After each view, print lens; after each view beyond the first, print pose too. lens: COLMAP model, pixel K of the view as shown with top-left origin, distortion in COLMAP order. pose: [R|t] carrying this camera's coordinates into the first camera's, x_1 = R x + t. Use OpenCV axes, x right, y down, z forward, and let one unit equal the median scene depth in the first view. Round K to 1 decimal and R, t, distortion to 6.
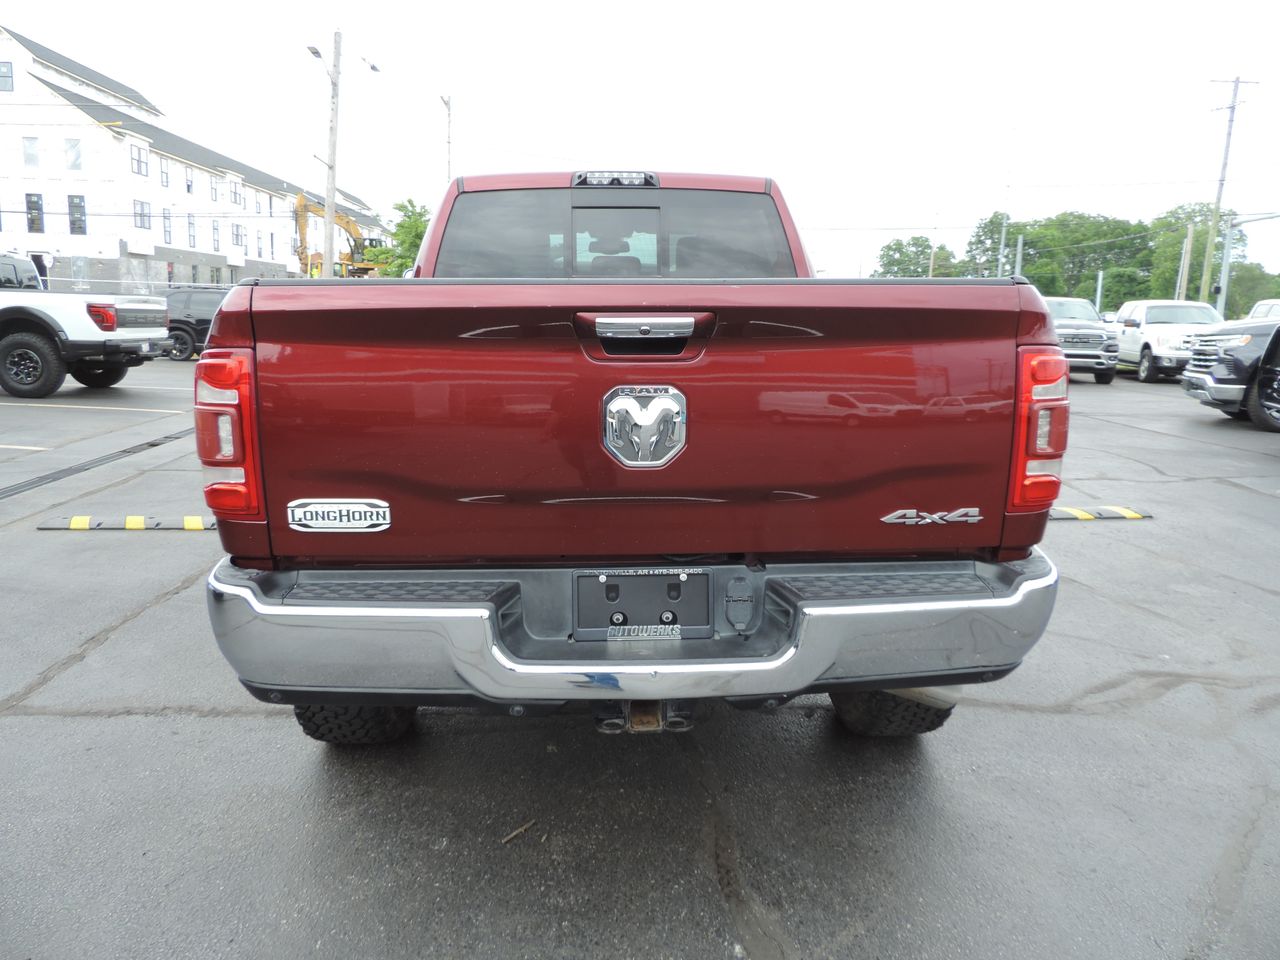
lens RADIAL K [[919.4, 0, 645.2], [0, 919.4, 476.2], [0, 0, 1]] dist [-0.005594, -0.007377]
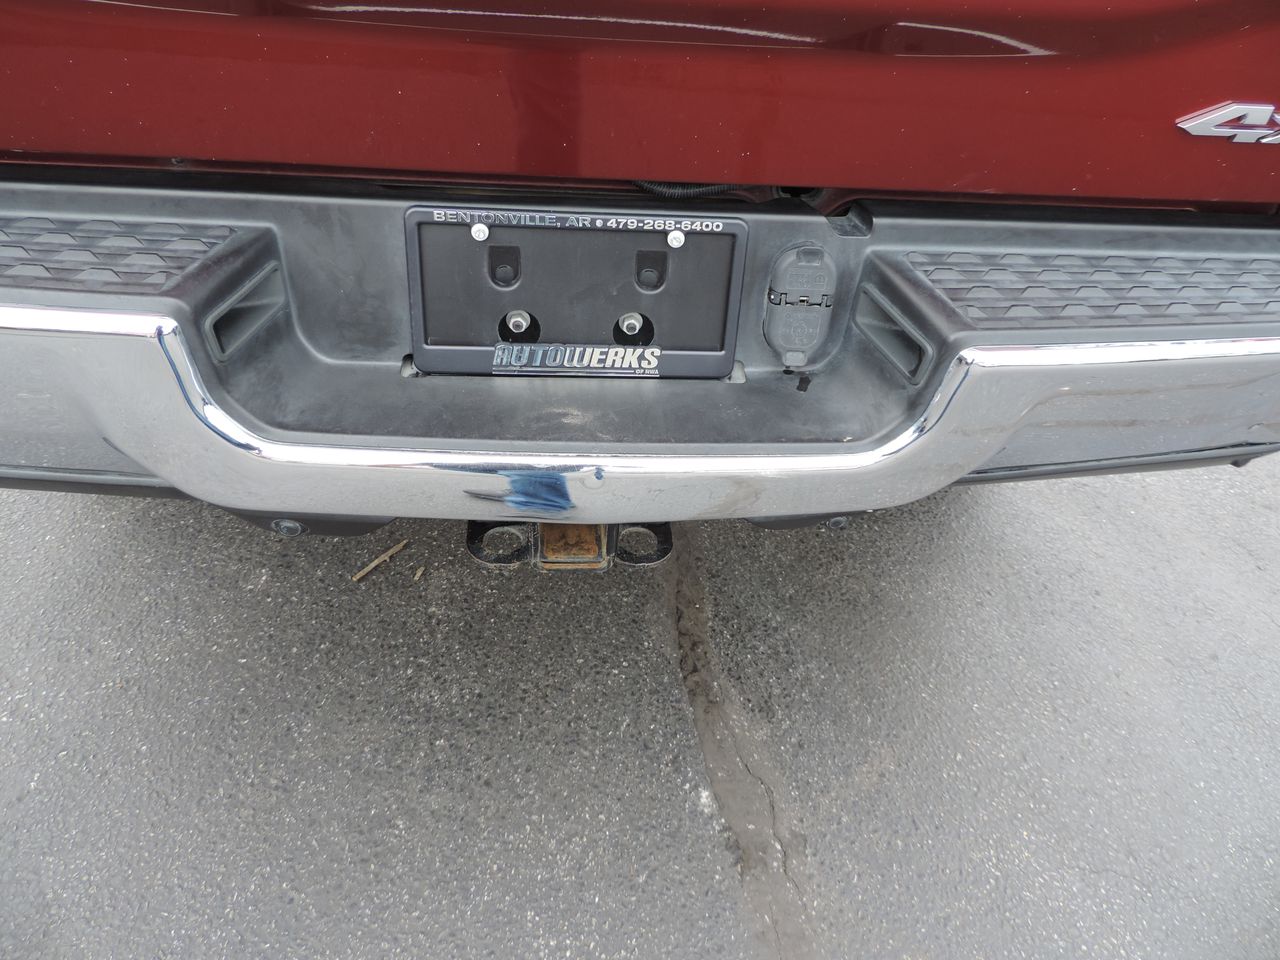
lens RADIAL K [[919.4, 0, 639.2], [0, 919.4, 477.8], [0, 0, 1]] dist [-0.005594, -0.007377]
pose [[0.997022, 0.043892, 0.063407, 0.002772], [-0.069286, 0.870856, 0.486631, 0.002524], [-0.033859, -0.489575, 0.871304, 0.495942]]
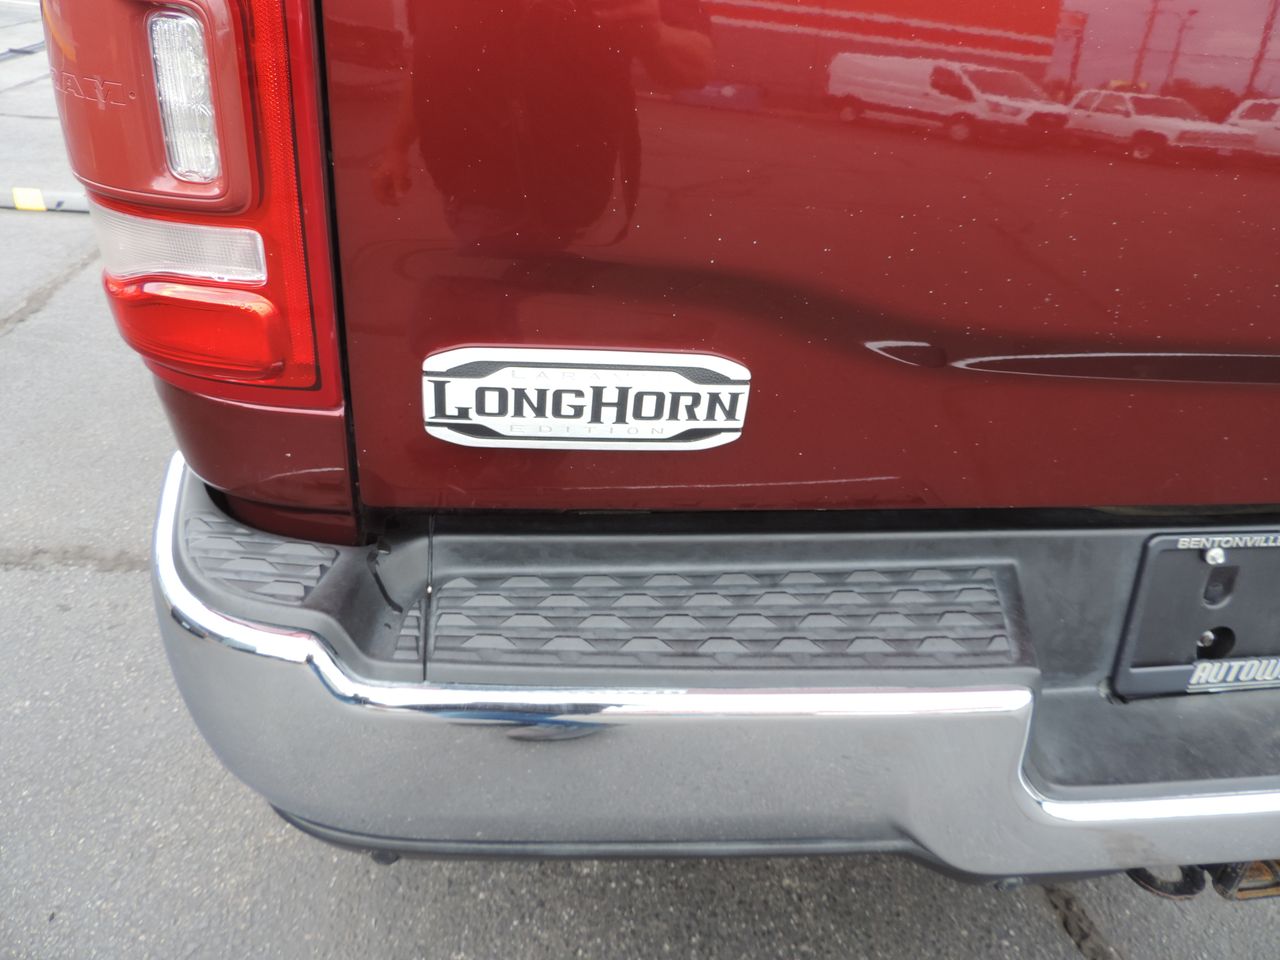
lens RADIAL K [[919.4, 0, 655.0], [0, 919.4, 476.9], [0, 0, 1]] dist [-0.005594, -0.007377]
pose [[0.990498, 0.016882, 0.136485, -0.287141], [-0.061076, 0.943196, 0.326575, -0.029523], [-0.123219, -0.331808, 0.935265, 0.566858]]
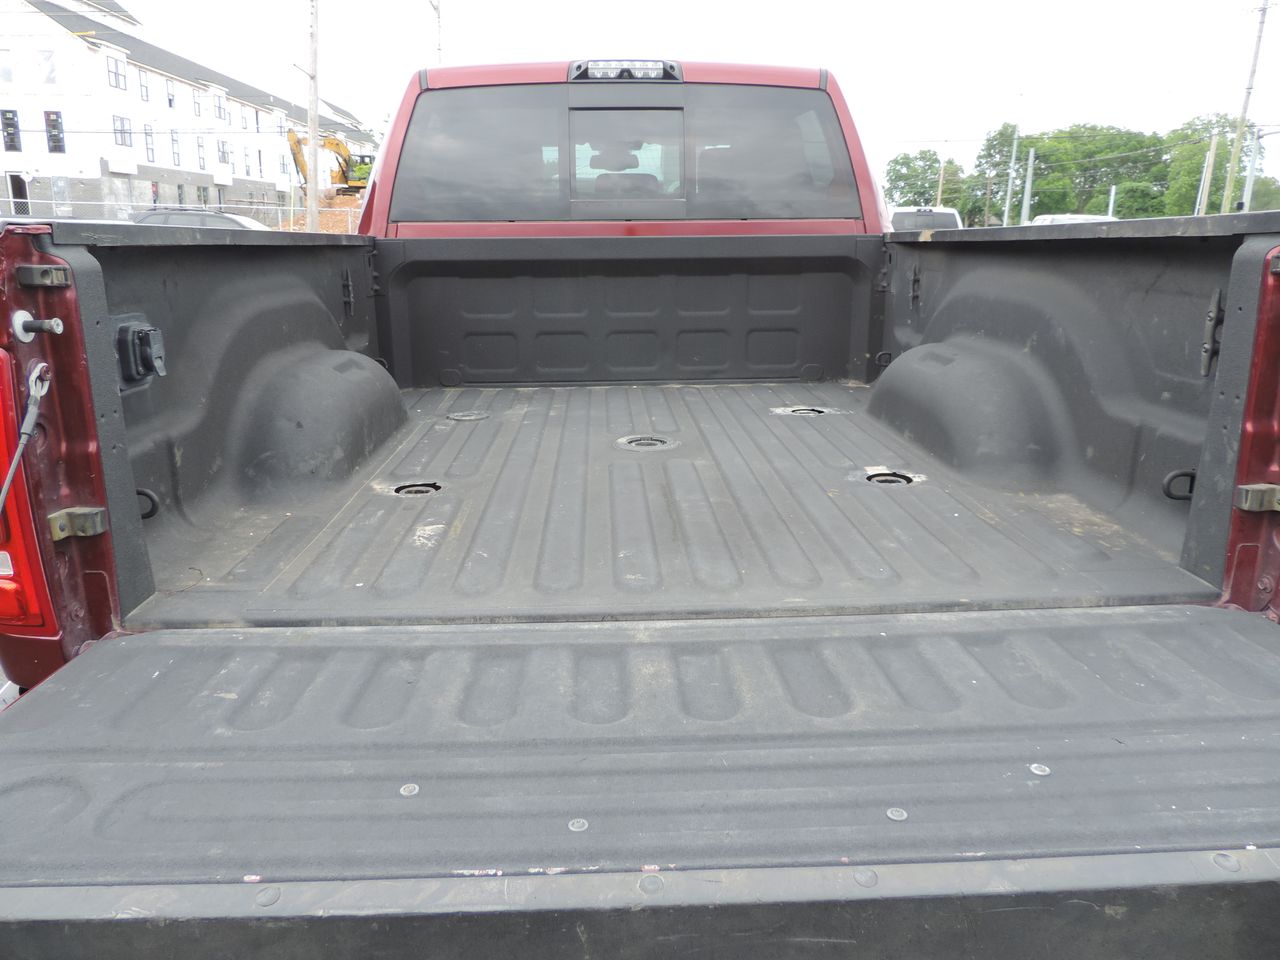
lens RADIAL K [[919.4, 0, 643.1], [0, 919.4, 479.1], [0, 0, 1]] dist [-0.005594, -0.007377]
pose [[0.999985, -0.004033, -0.003726, -0.026375], [0.004343, 0.996174, 0.087285, -0.083809], [0.003360, -0.087299, 0.996176, 0.342417]]
